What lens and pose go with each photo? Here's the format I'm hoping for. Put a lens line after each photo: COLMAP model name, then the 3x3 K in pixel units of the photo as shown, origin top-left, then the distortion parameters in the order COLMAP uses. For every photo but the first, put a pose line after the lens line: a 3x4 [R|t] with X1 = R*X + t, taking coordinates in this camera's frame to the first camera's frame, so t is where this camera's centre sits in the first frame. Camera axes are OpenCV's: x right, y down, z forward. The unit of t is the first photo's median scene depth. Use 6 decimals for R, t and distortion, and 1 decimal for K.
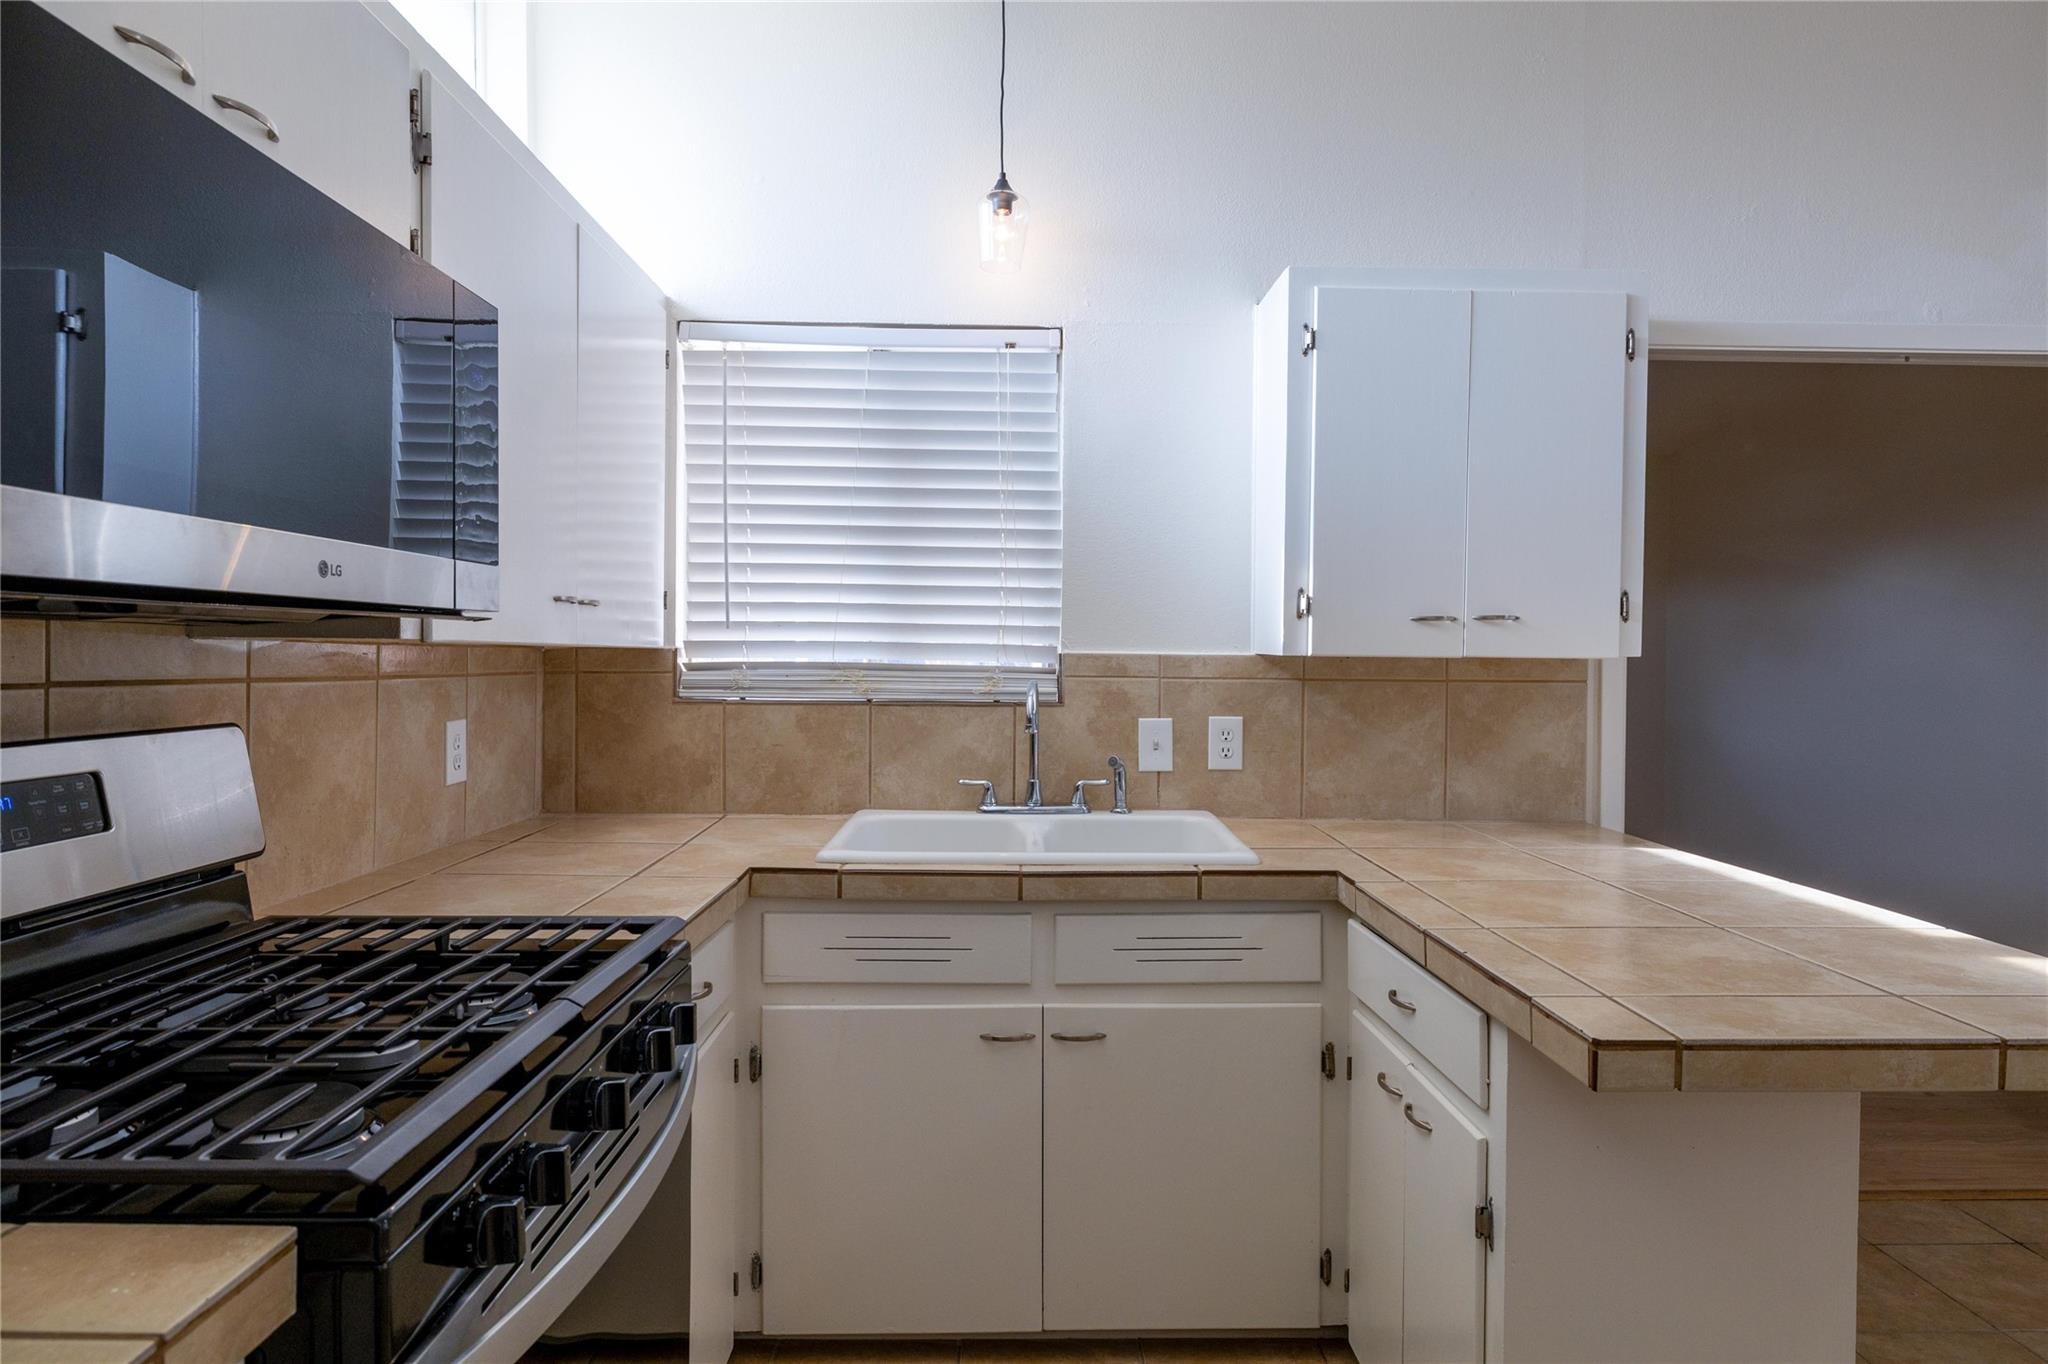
lens RADIAL K [[1156.2, 0, 1025.1], [0, 1156.2, 684.7], [0, 0, 1]] dist [0.001548, 0.000107]
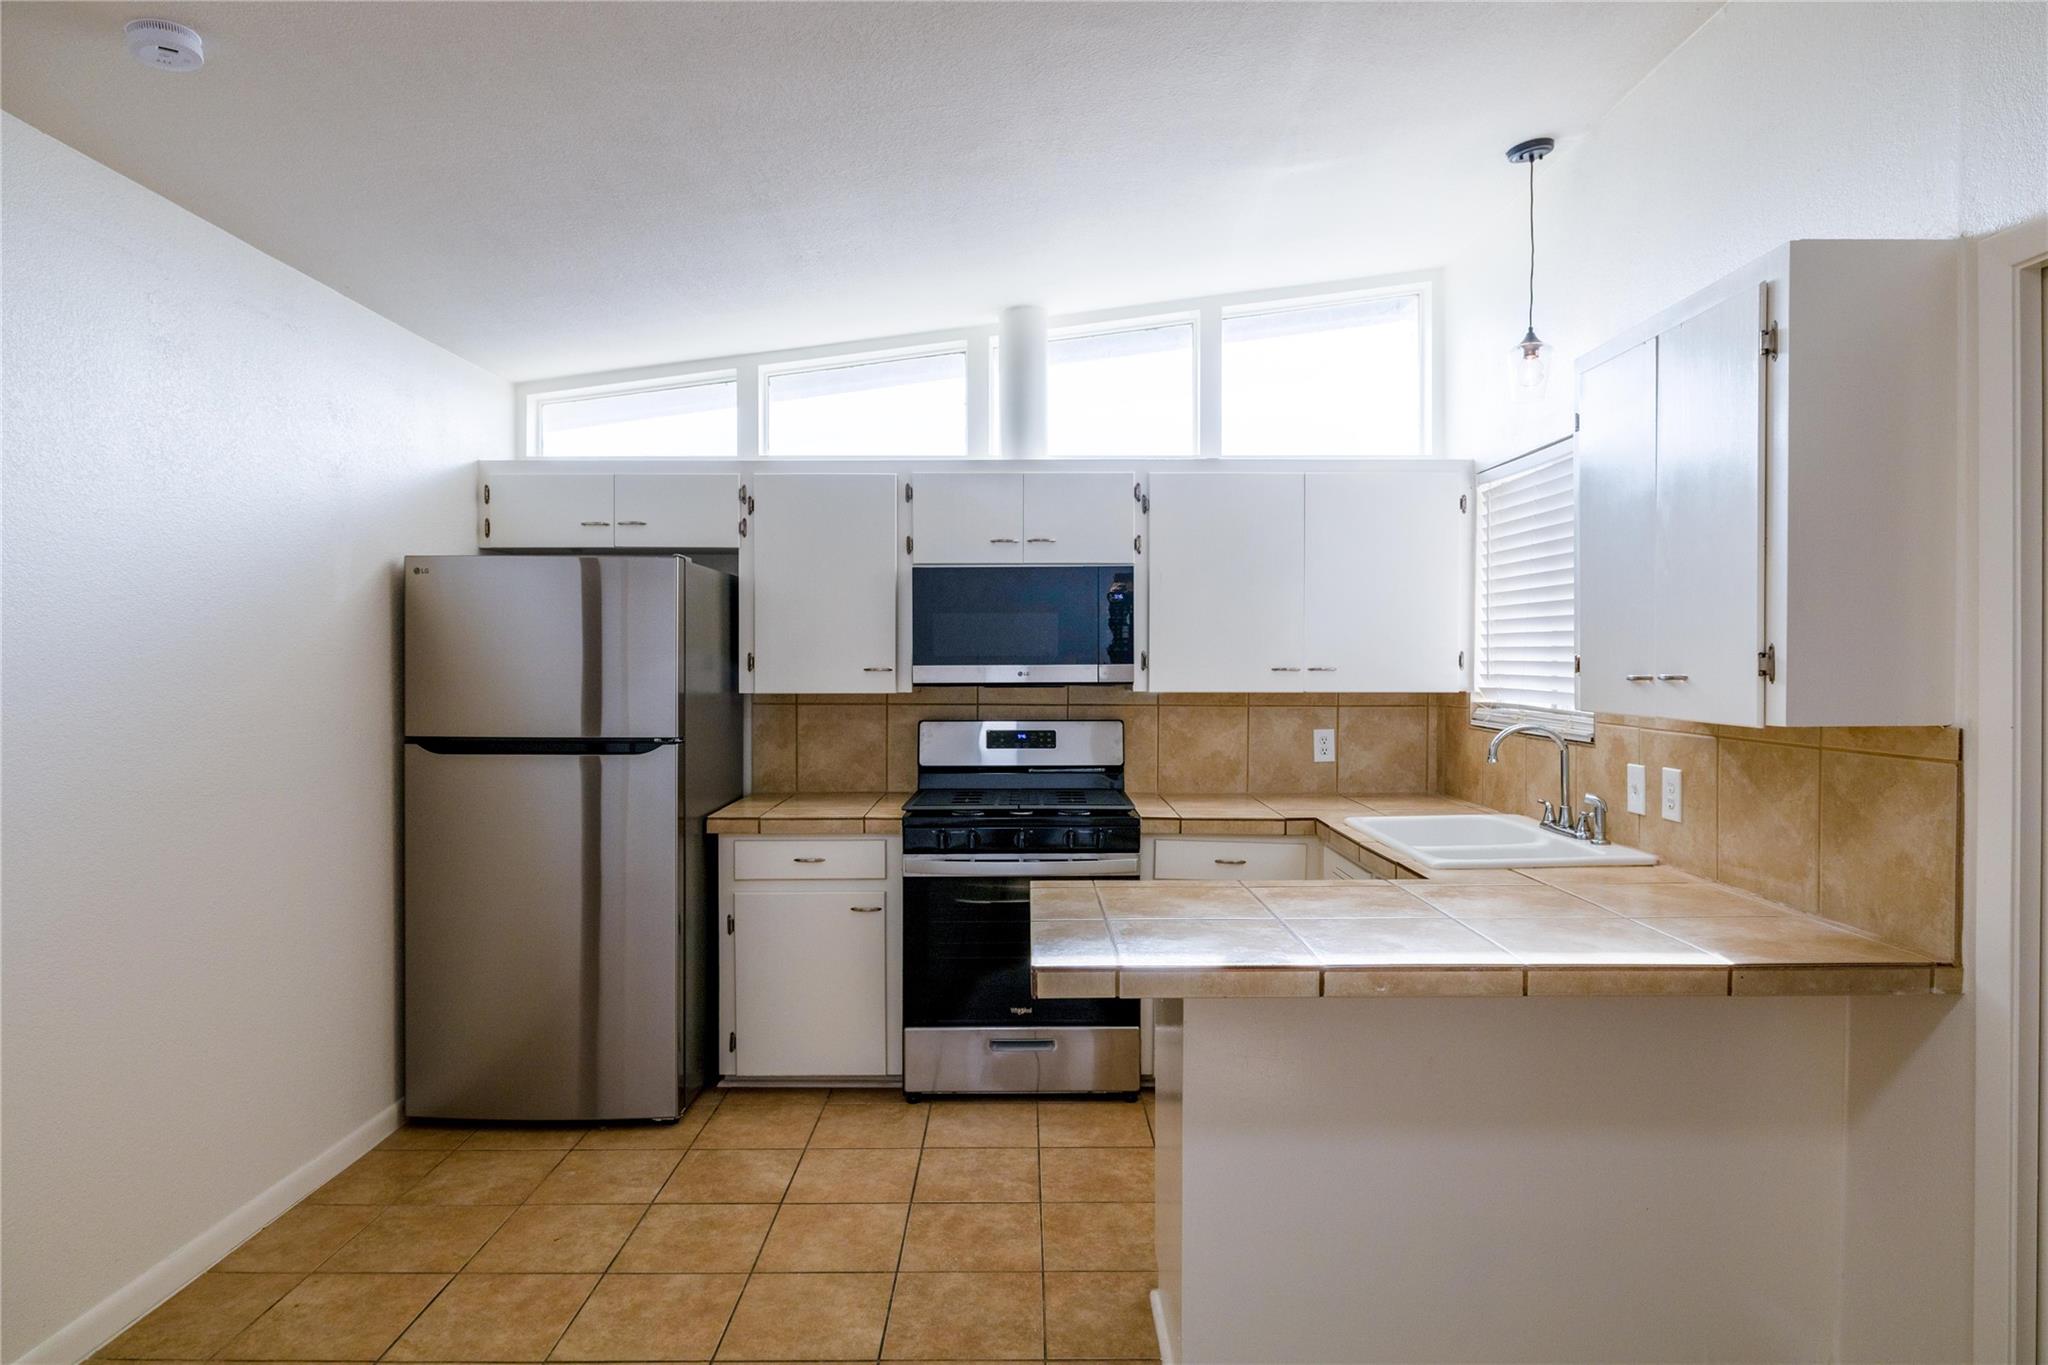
lens RADIAL K [[1156.2, 0, 1022.6], [0, 1156.2, 673.4], [0, 0, 1]] dist [0.001548, 0.000107]
pose [[-0.012014, 0.002210, -0.999925, 1.204814], [-0.023021, 0.999732, 0.002486, -0.046057], [0.999663, 0.023049, -0.011960, 0.434229]]
